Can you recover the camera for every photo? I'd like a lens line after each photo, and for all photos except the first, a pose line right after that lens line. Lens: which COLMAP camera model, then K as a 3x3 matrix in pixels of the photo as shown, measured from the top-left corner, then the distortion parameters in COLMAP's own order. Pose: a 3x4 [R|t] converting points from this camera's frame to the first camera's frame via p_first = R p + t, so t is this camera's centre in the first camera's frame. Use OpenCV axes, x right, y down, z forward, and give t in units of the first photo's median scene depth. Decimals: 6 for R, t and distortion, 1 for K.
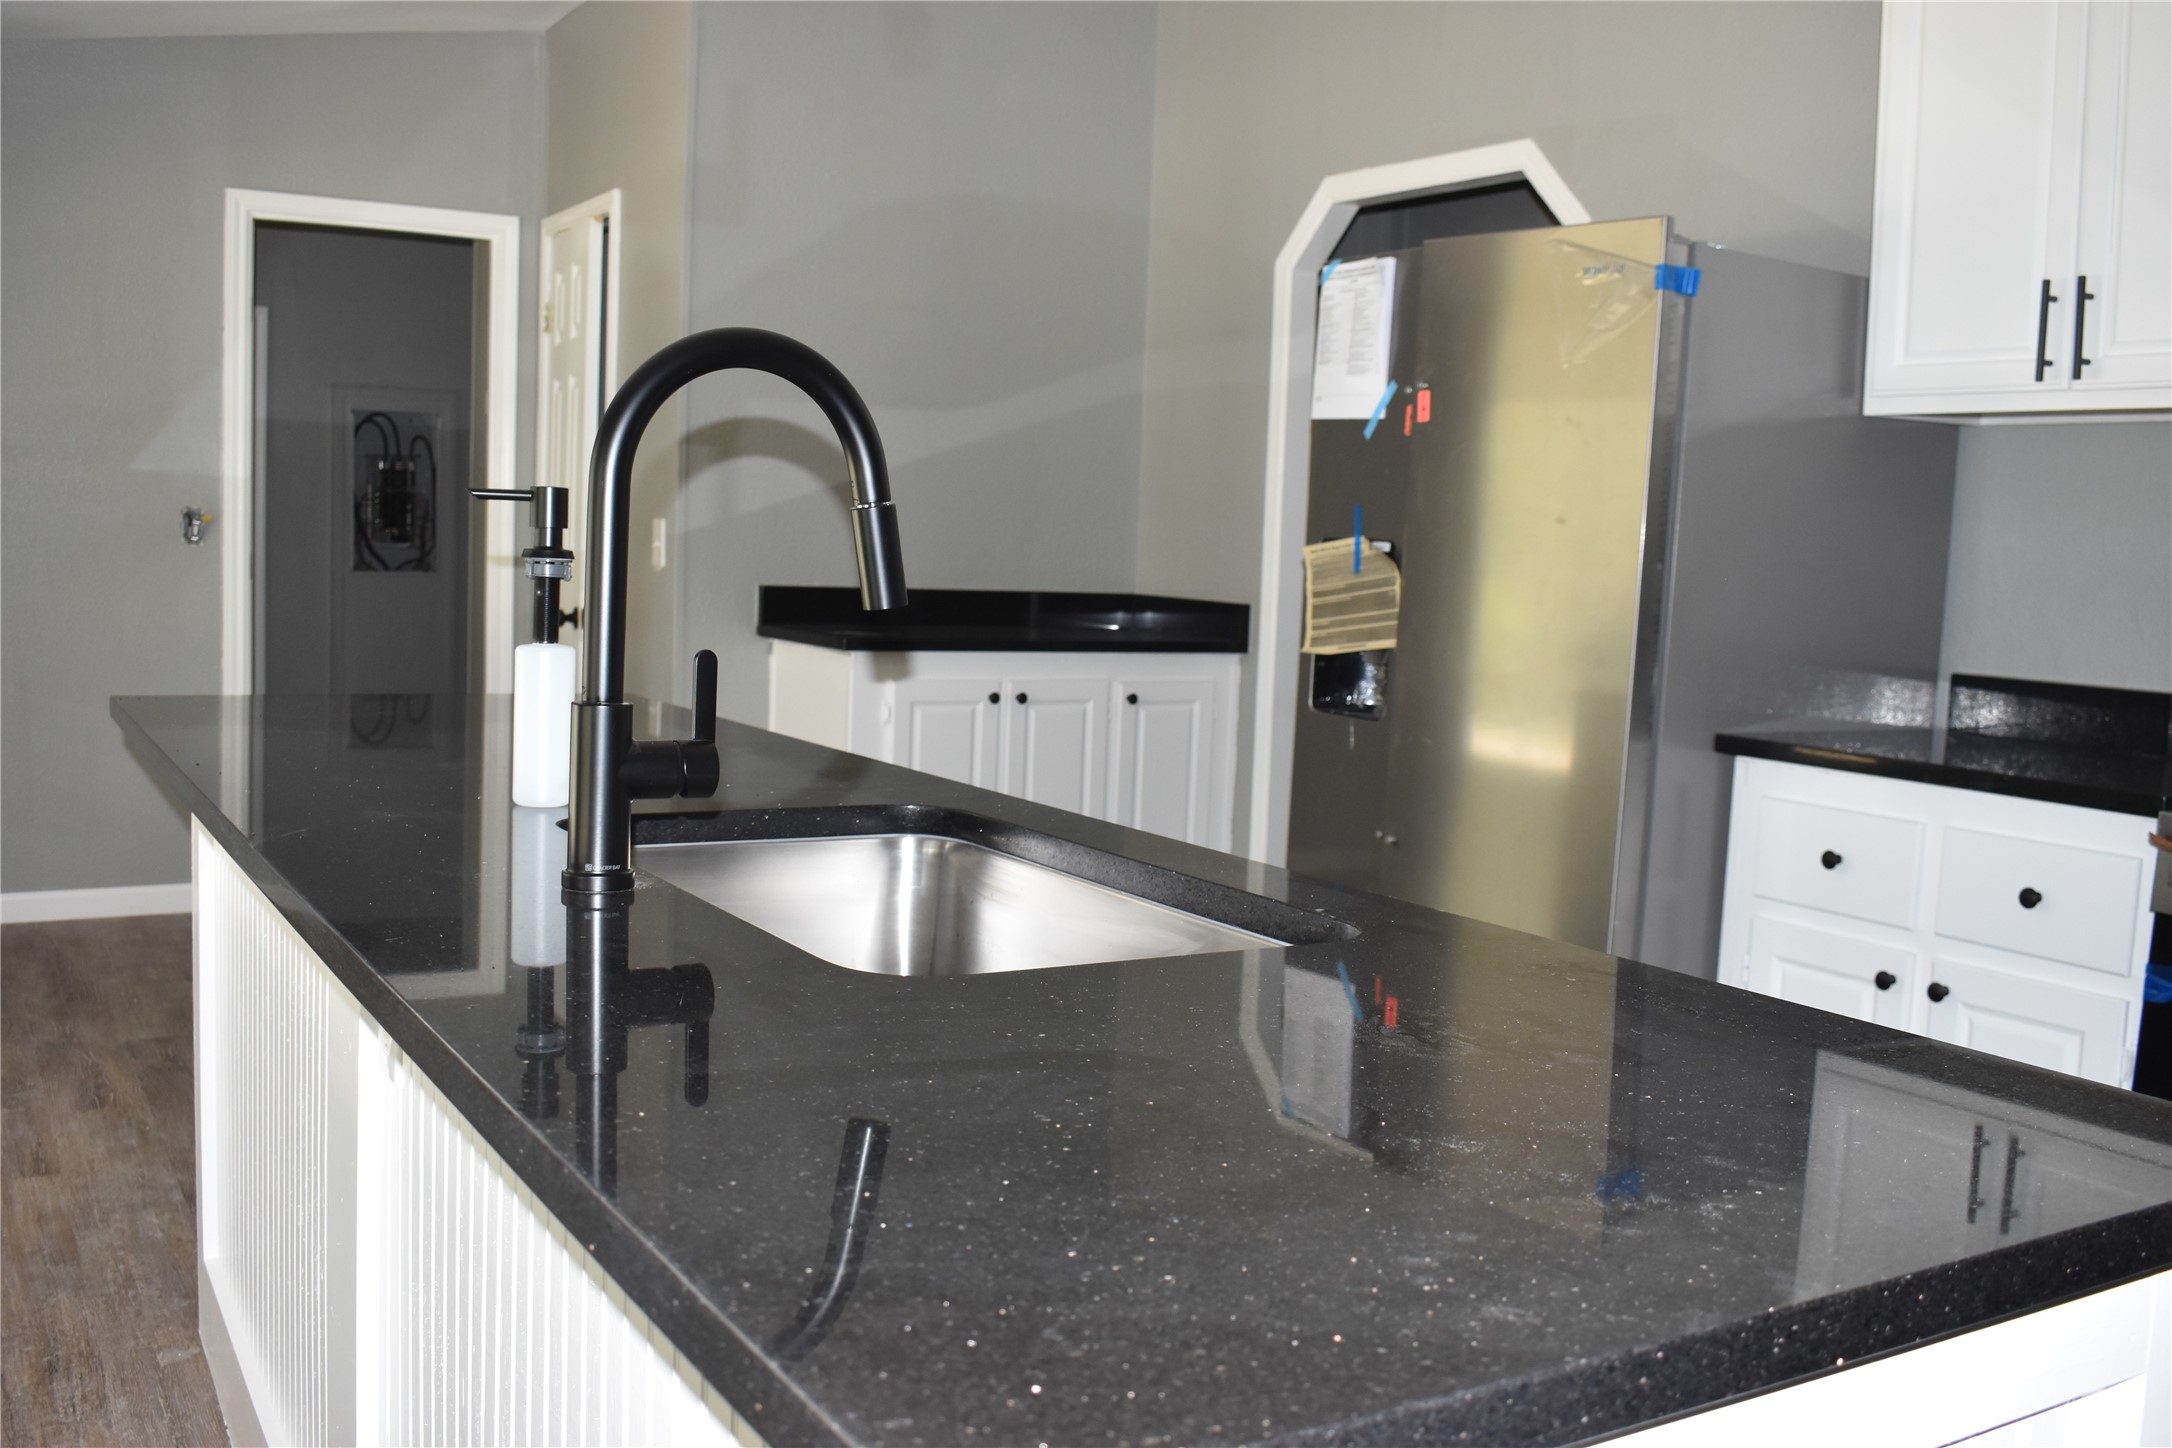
lens RADIAL K [[2031.5, 0, 1086.0], [0, 2031.5, 724.0], [0, 0, 1]] dist [-0.052124, -0.006345]
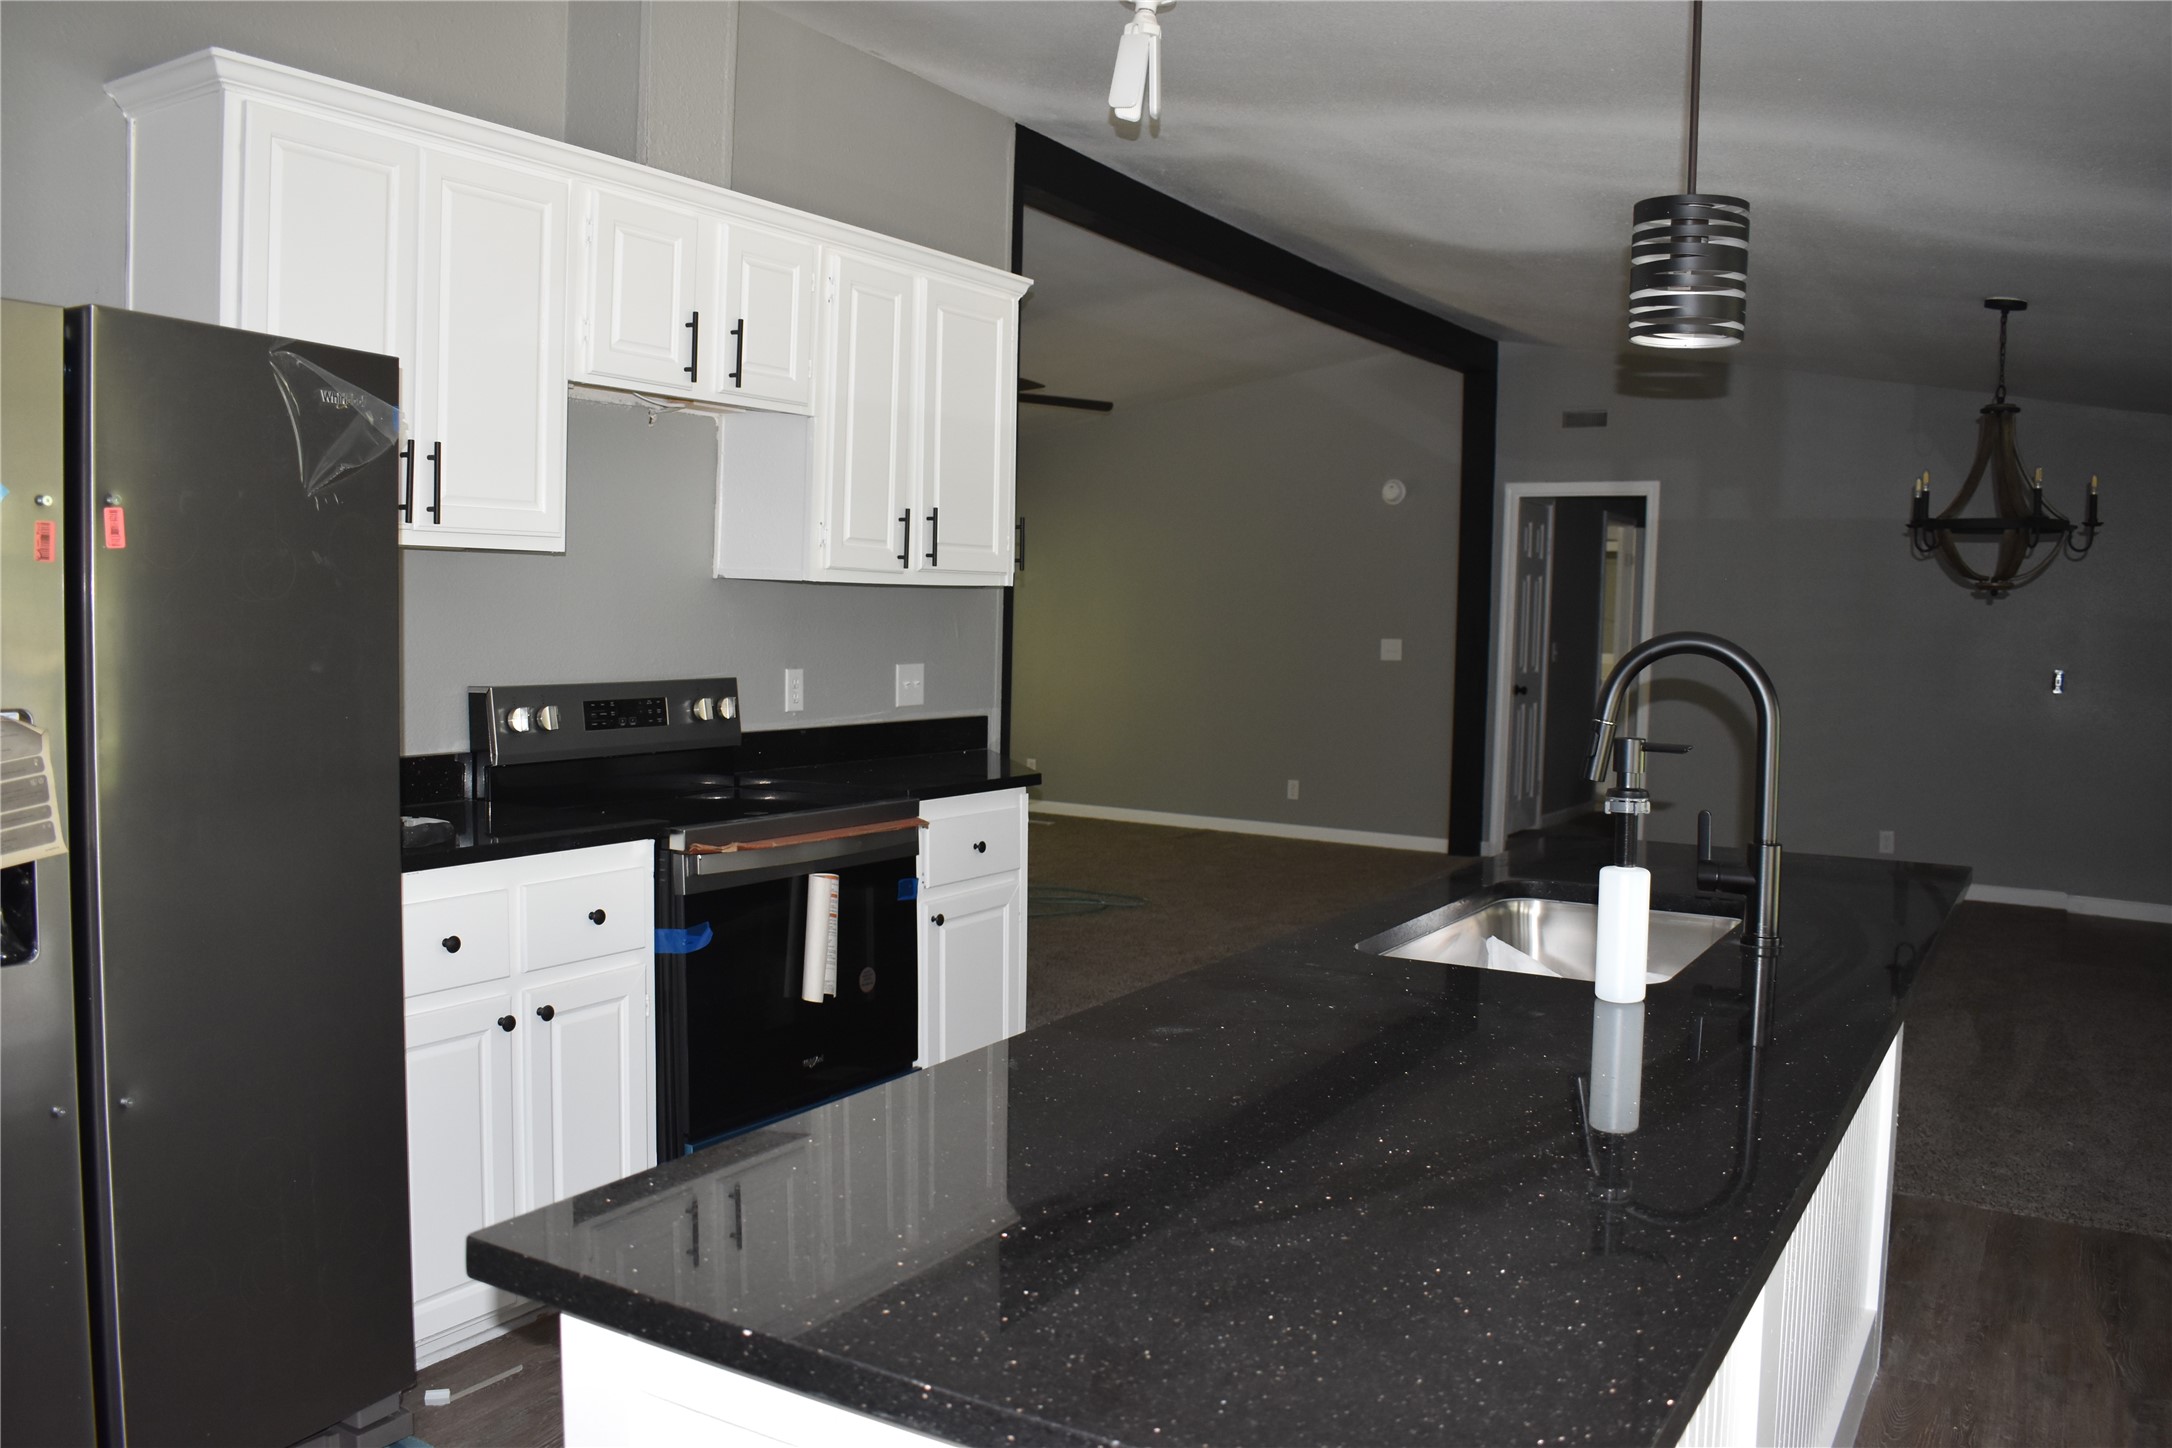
lens RADIAL K [[1703.4, 0, 1159.9], [0, 1703.4, 691.7], [0, 0, 1]] dist [-0.098378, 0.013460]
pose [[-0.493042, -0.094576, 0.864850, -0.536346], [0.040888, 0.990456, 0.131622, -0.154630], [-0.869044, 0.100257, -0.484469, 0.927373]]
